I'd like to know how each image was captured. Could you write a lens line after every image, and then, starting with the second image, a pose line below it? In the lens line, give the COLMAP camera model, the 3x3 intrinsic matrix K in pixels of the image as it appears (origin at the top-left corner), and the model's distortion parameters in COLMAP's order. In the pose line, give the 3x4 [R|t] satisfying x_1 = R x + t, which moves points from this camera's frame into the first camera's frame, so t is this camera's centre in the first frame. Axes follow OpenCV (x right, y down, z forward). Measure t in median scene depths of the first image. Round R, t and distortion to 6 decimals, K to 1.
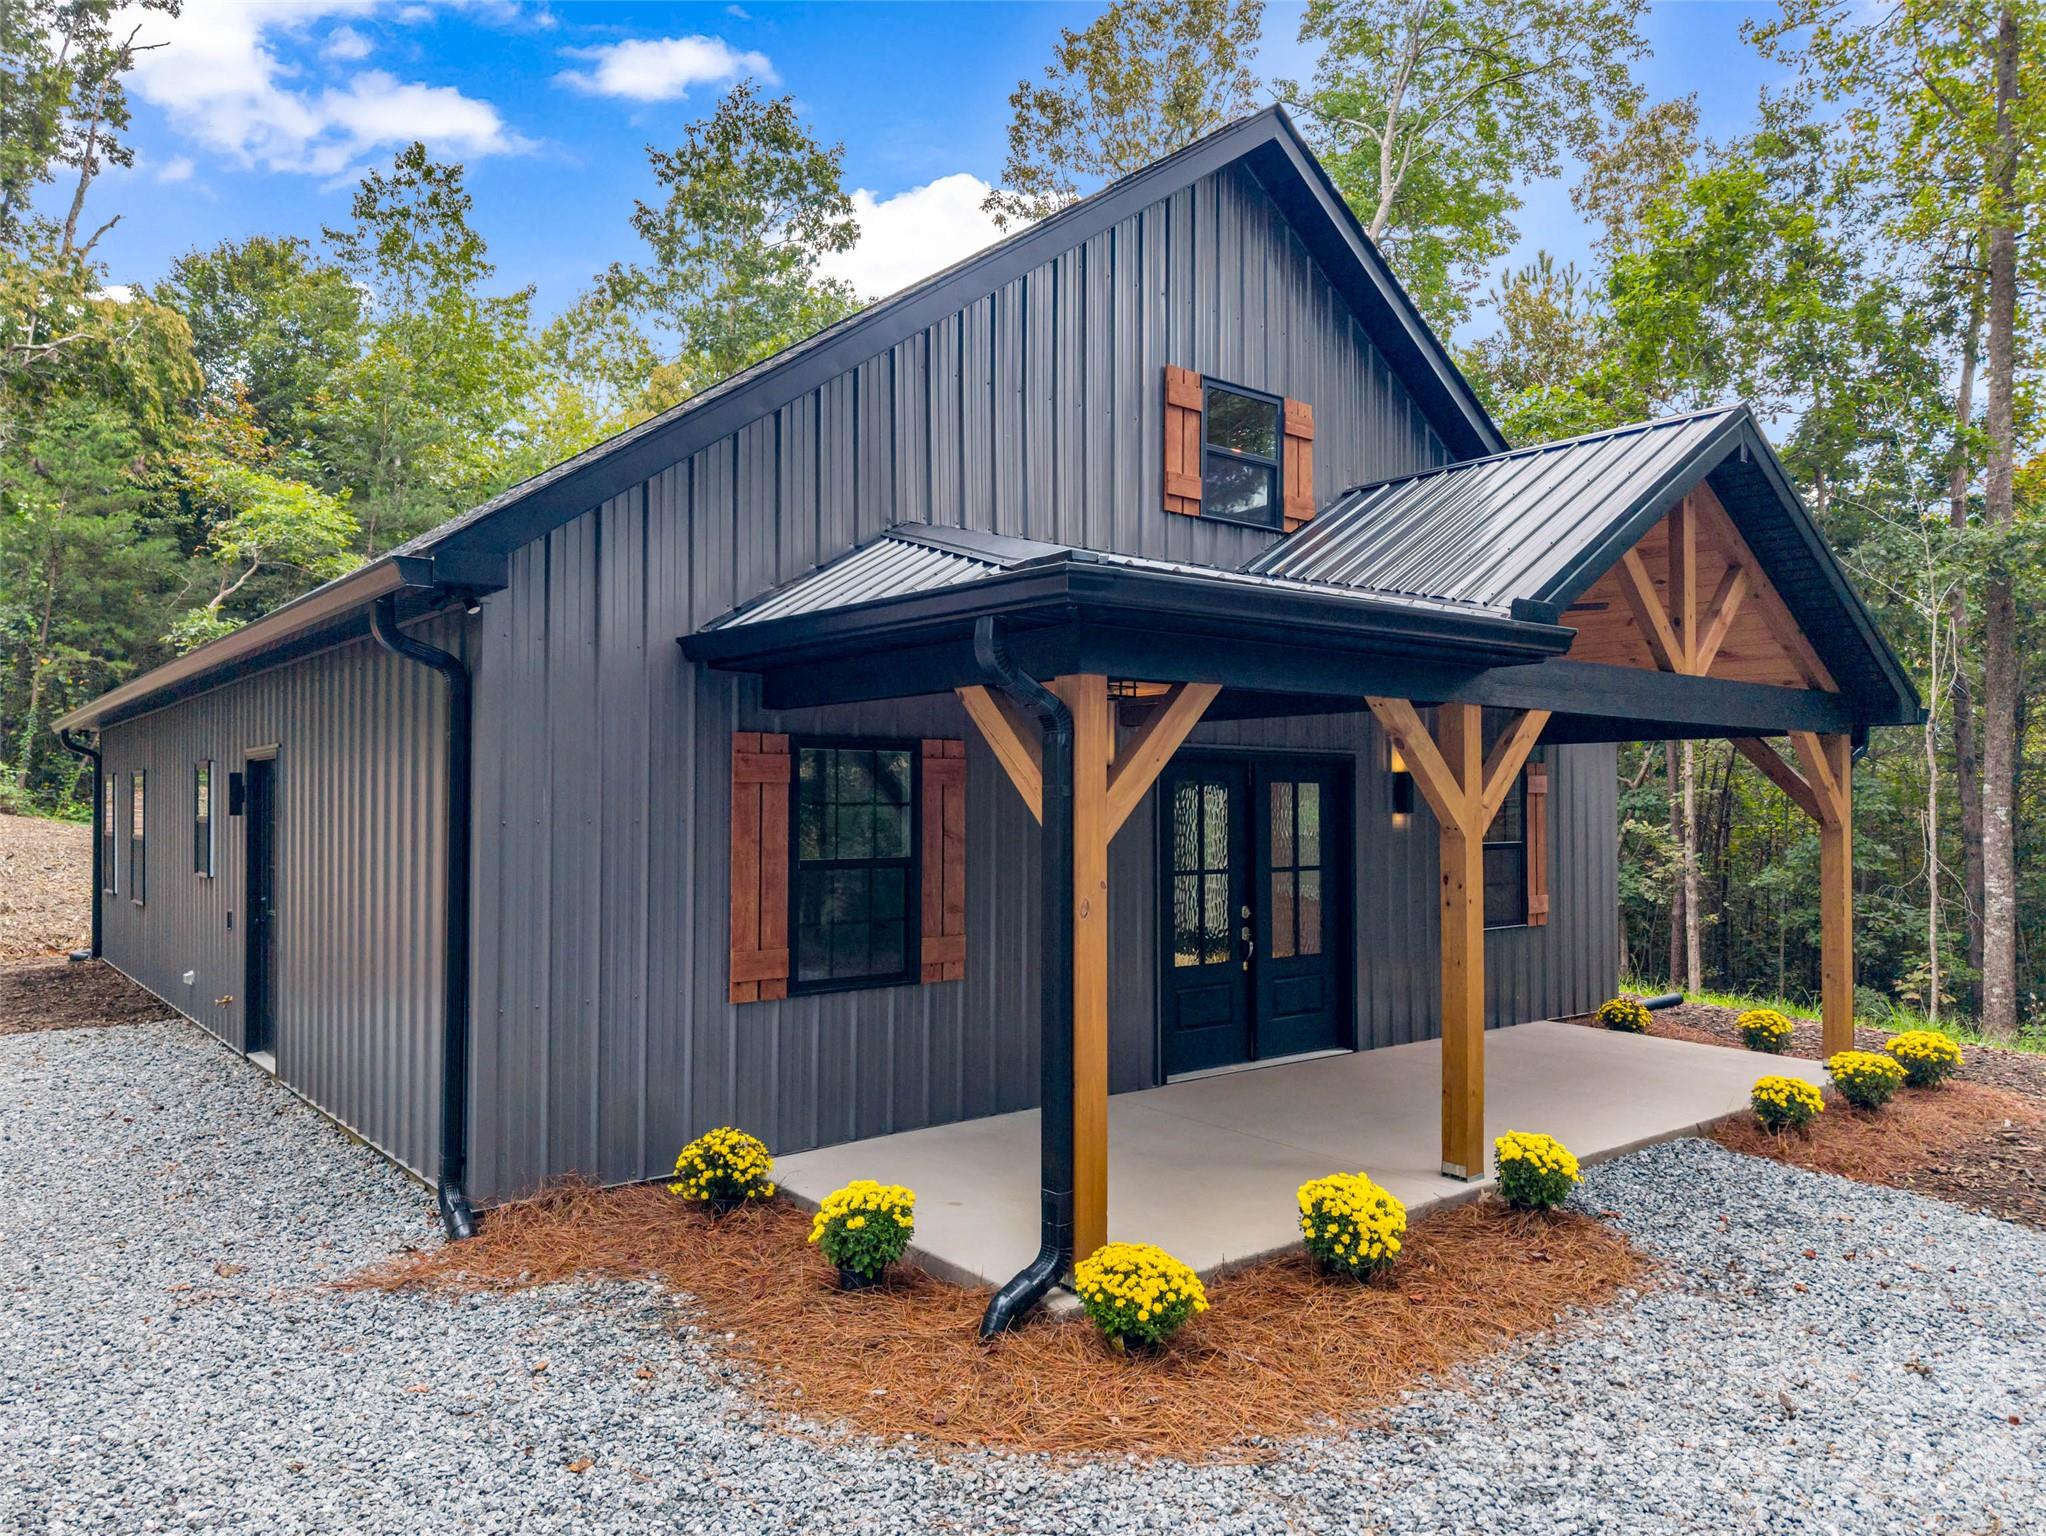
lens RADIAL K [[1393.6, 0, 1011.3], [0, 1393.6, 755.4], [0, 0, 1]] dist [0.023968, -0.008644]
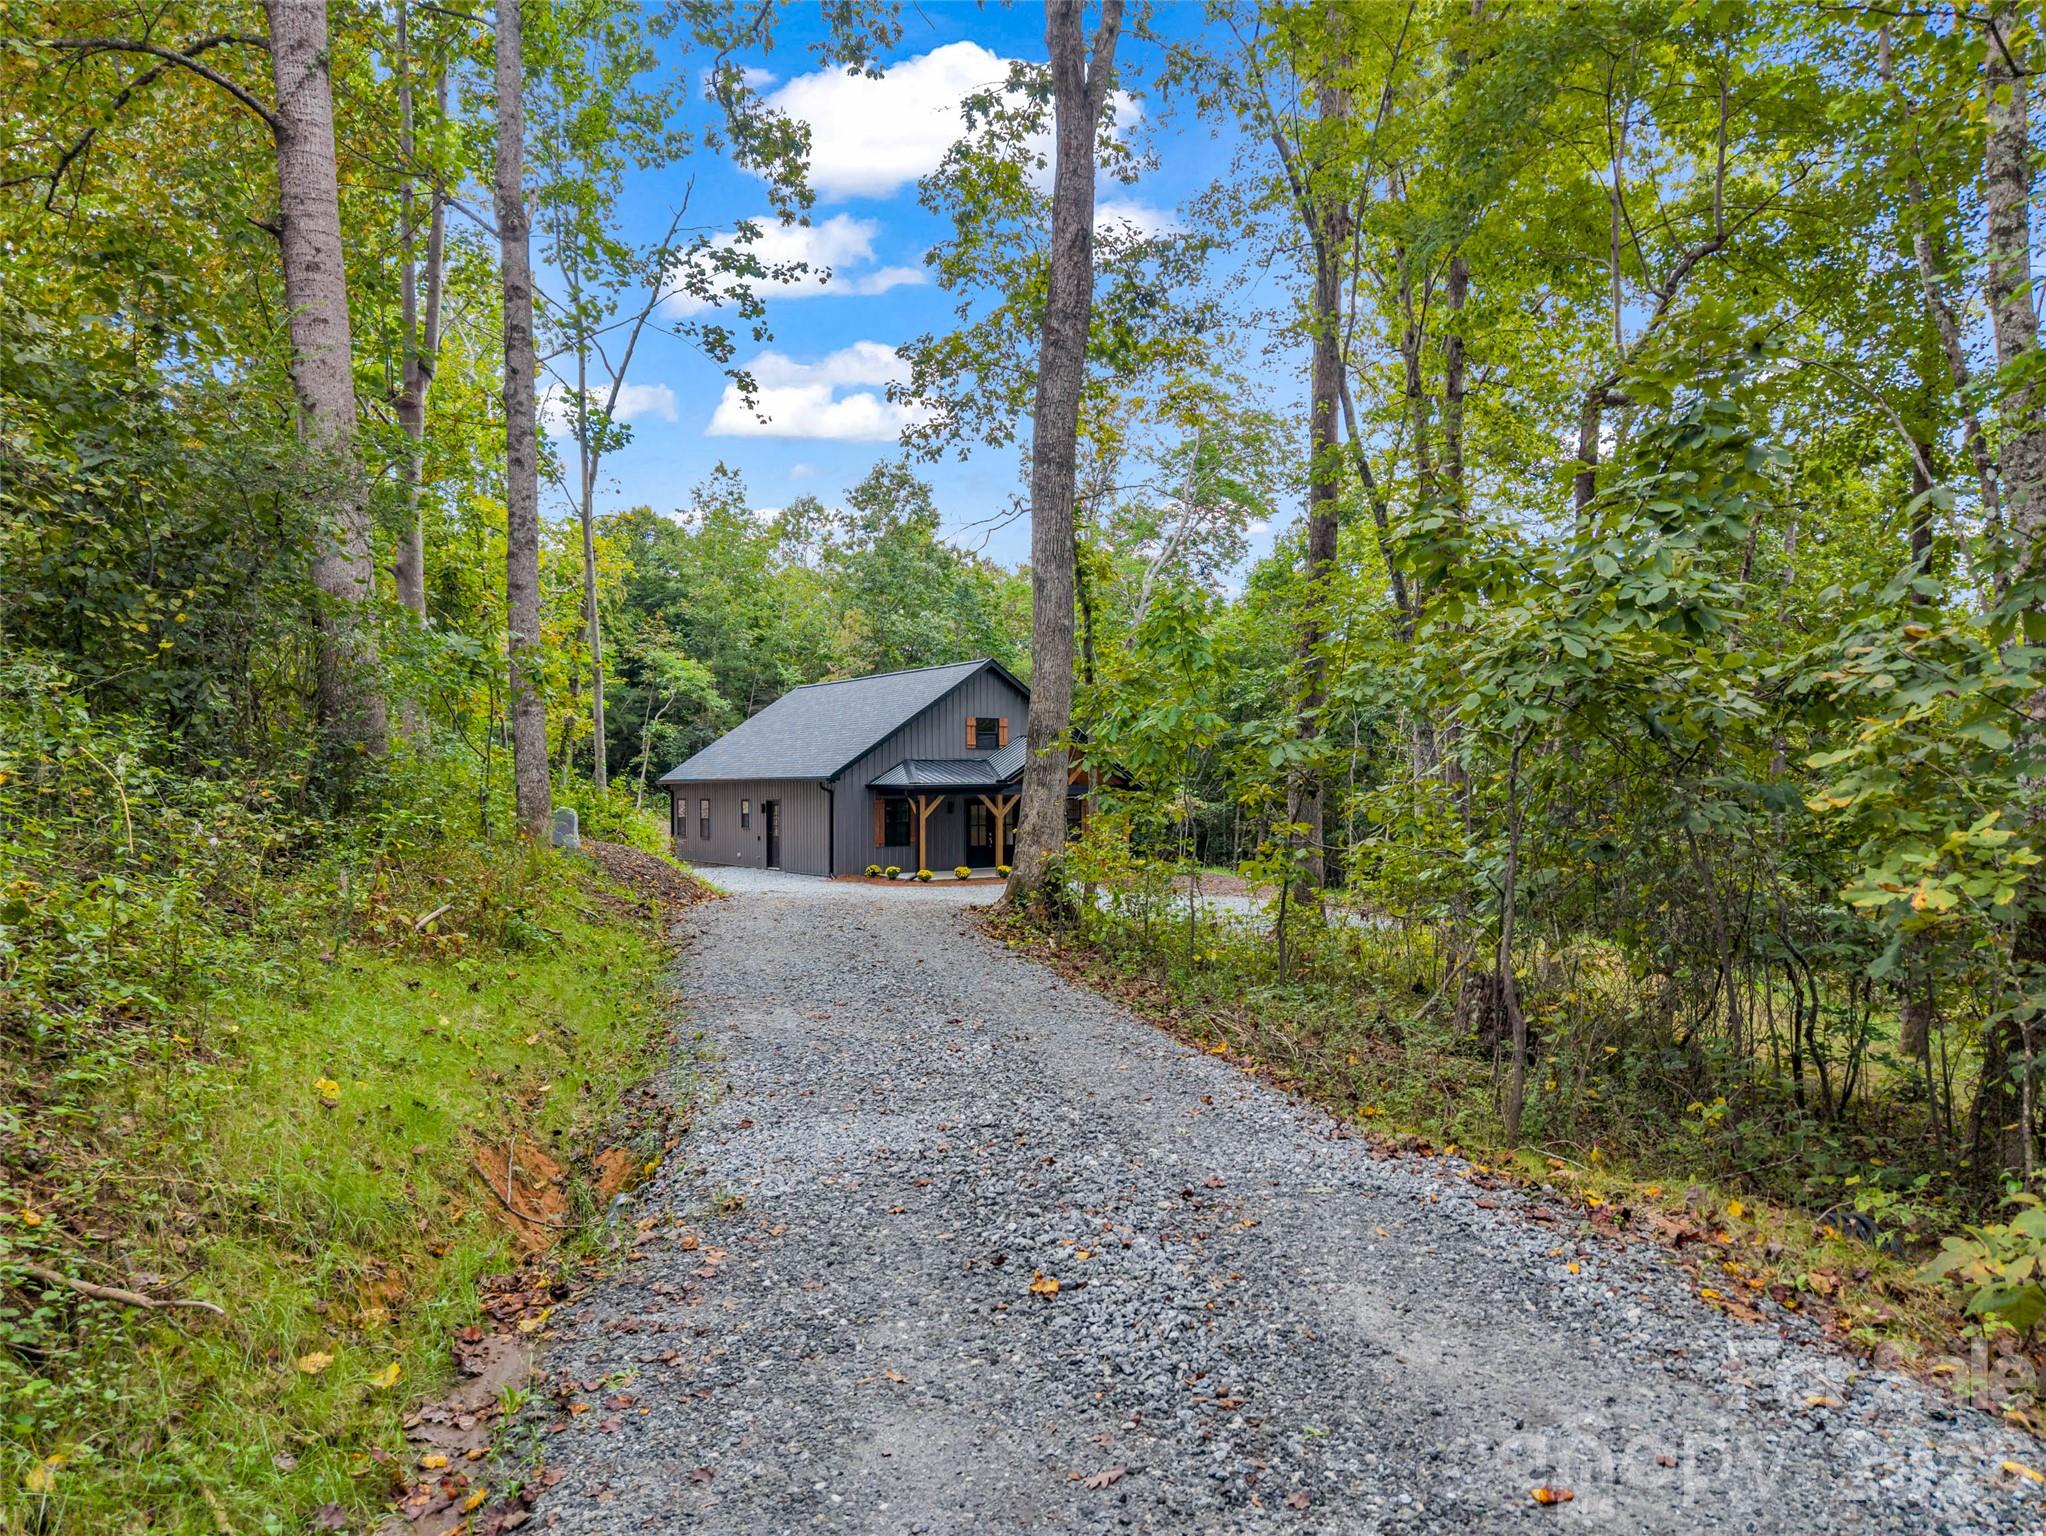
lens RADIAL K [[1393.6, 0, 1091.9], [0, 1393.6, 773.9], [0, 0, 1]] dist [0.023968, -0.008644]
pose [[0.998146, -0.006372, -0.060522, 0.738751], [0.008043, 0.999592, 0.027404, -0.194223], [0.060323, -0.027840, 0.997791, -3.310732]]
